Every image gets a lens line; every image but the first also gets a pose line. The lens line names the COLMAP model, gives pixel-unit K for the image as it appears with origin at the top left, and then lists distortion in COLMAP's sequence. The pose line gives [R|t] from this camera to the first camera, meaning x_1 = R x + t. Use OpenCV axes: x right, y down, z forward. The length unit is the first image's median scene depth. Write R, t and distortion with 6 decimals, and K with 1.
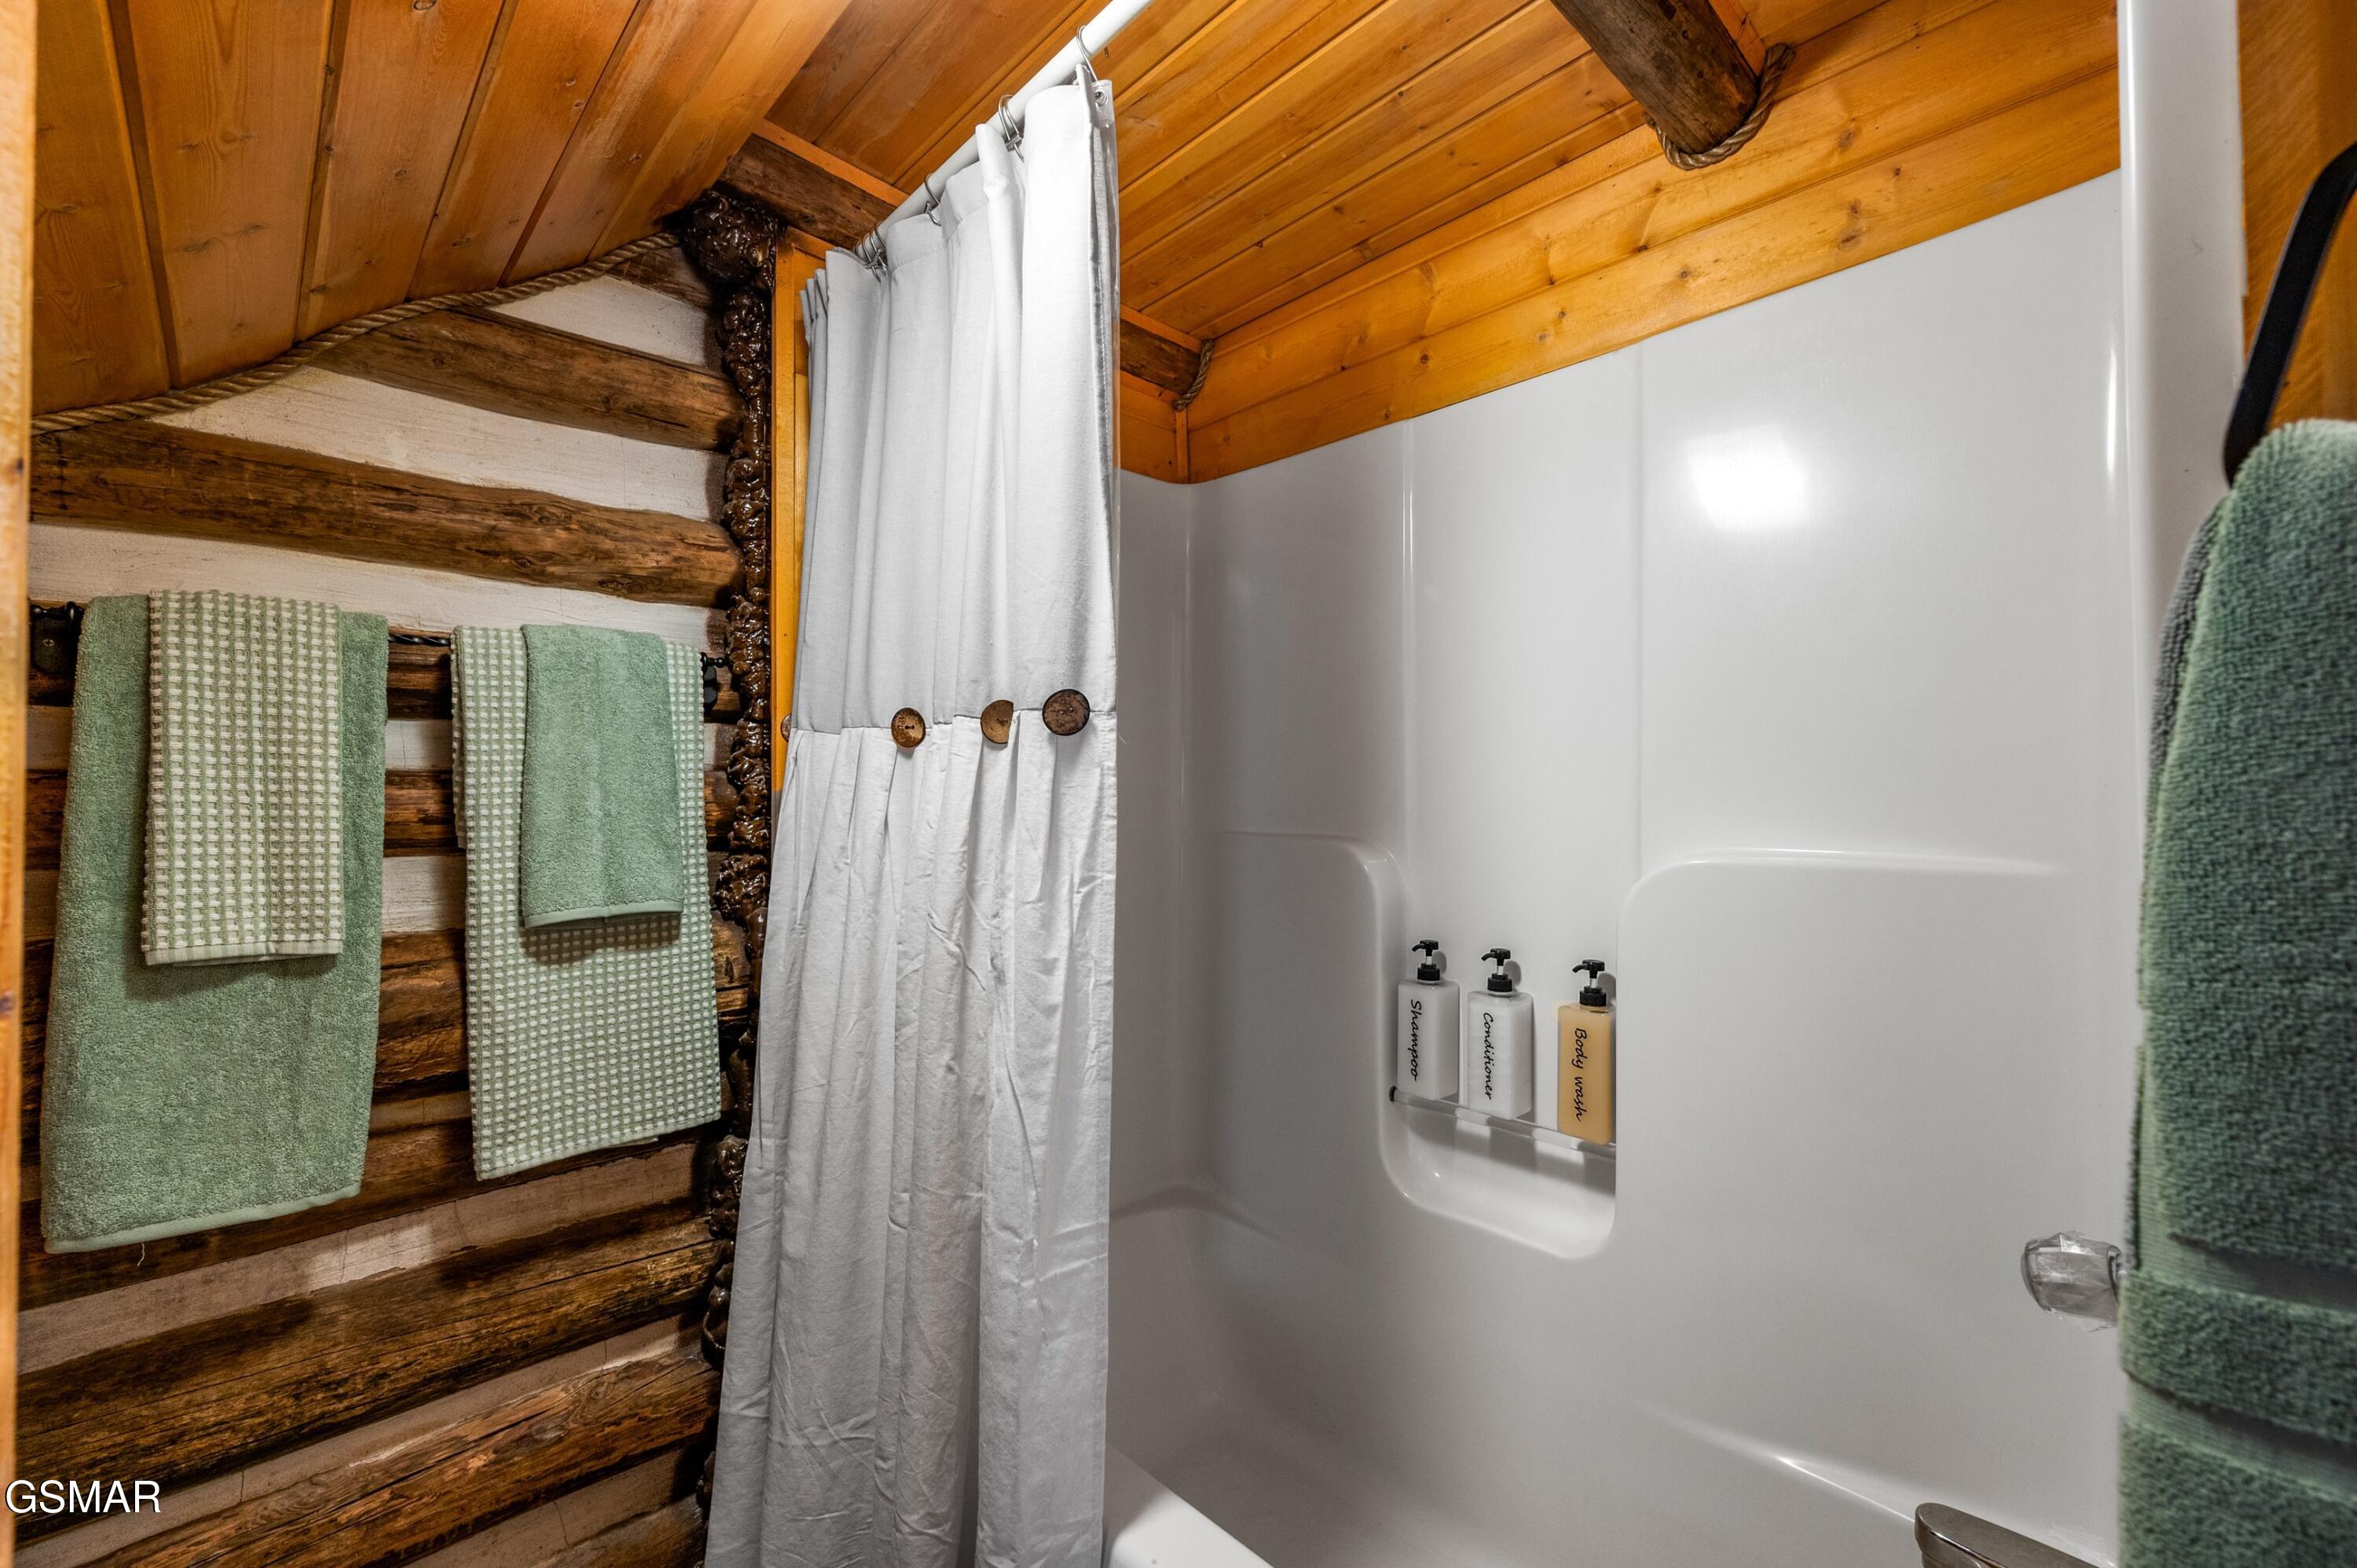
lens RADIAL K [[973.4, 0, 1178.1], [0, 973.4, 793.6], [0, 0, 1]] dist [-0.001164, -0.000195]
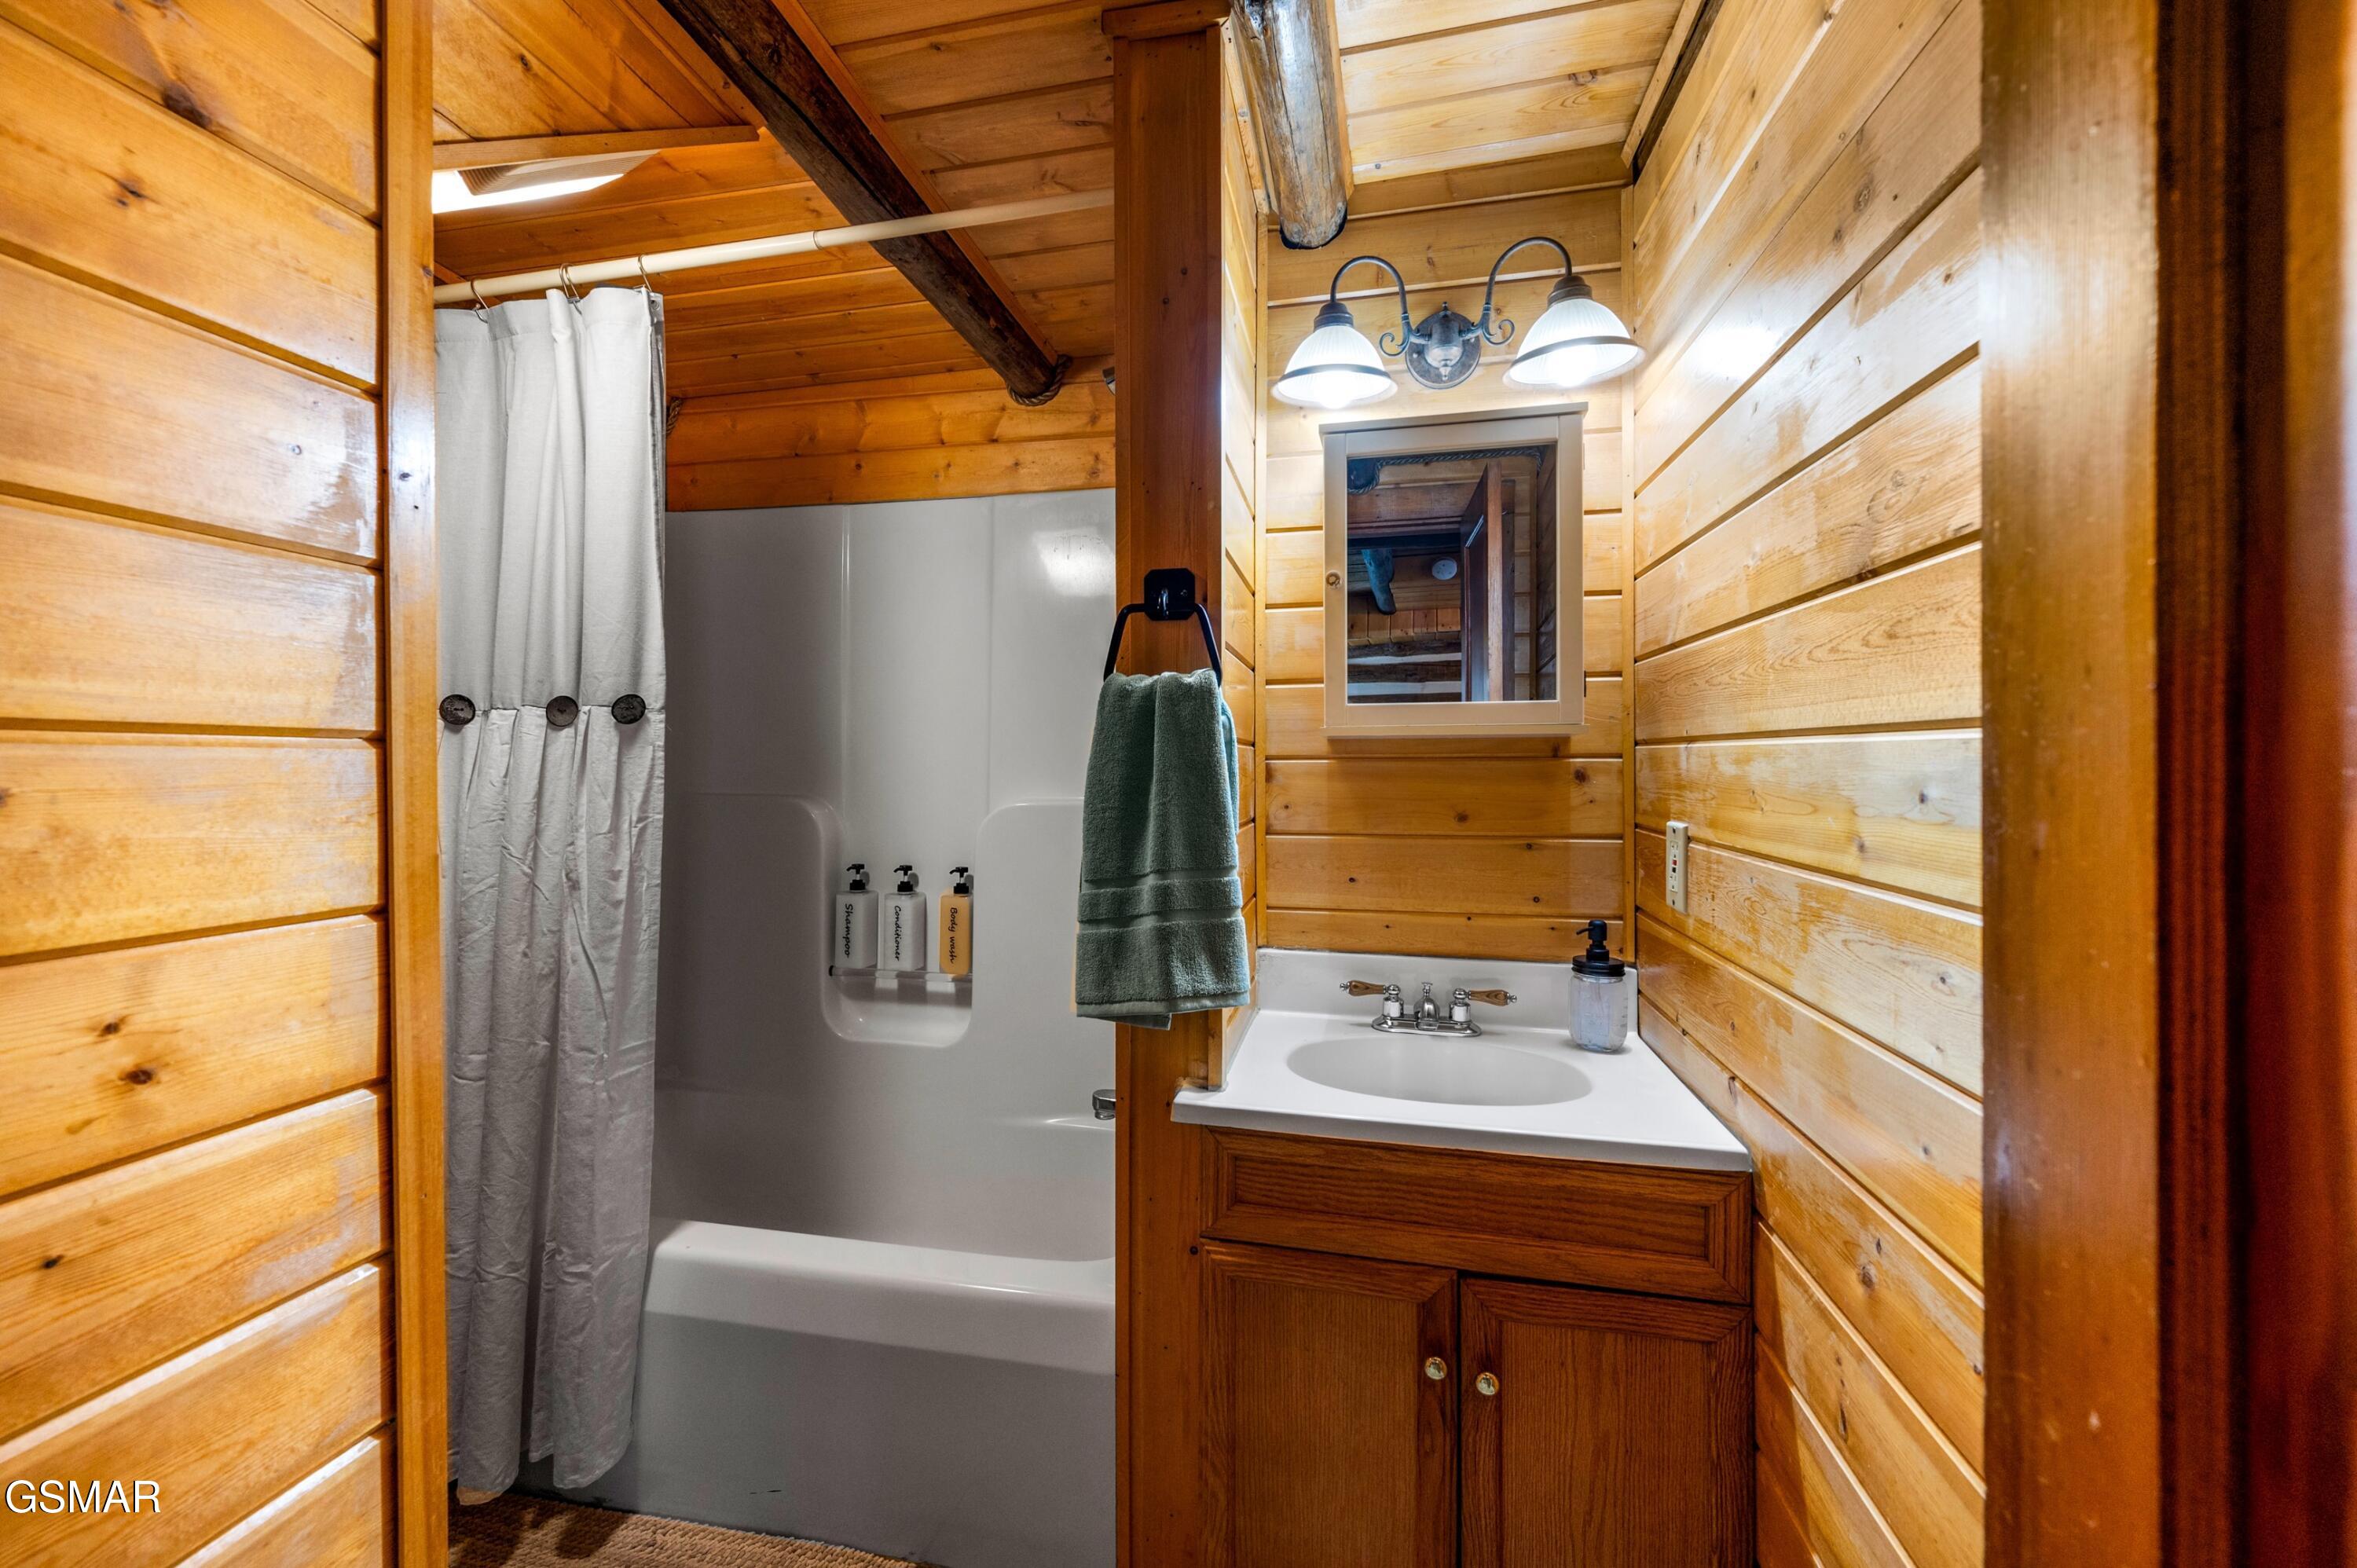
lens RADIAL K [[957.6, 0, 1191.7], [0, 957.6, 761.0], [0, 0, 1]] dist [-0.000385, -0.000128]
pose [[0.816067, 0.012098, 0.577831, -0.239937], [-0.009639, 0.999927, -0.007321, 0.000490], [-0.577877, 0.000405, 0.816124, -0.675283]]
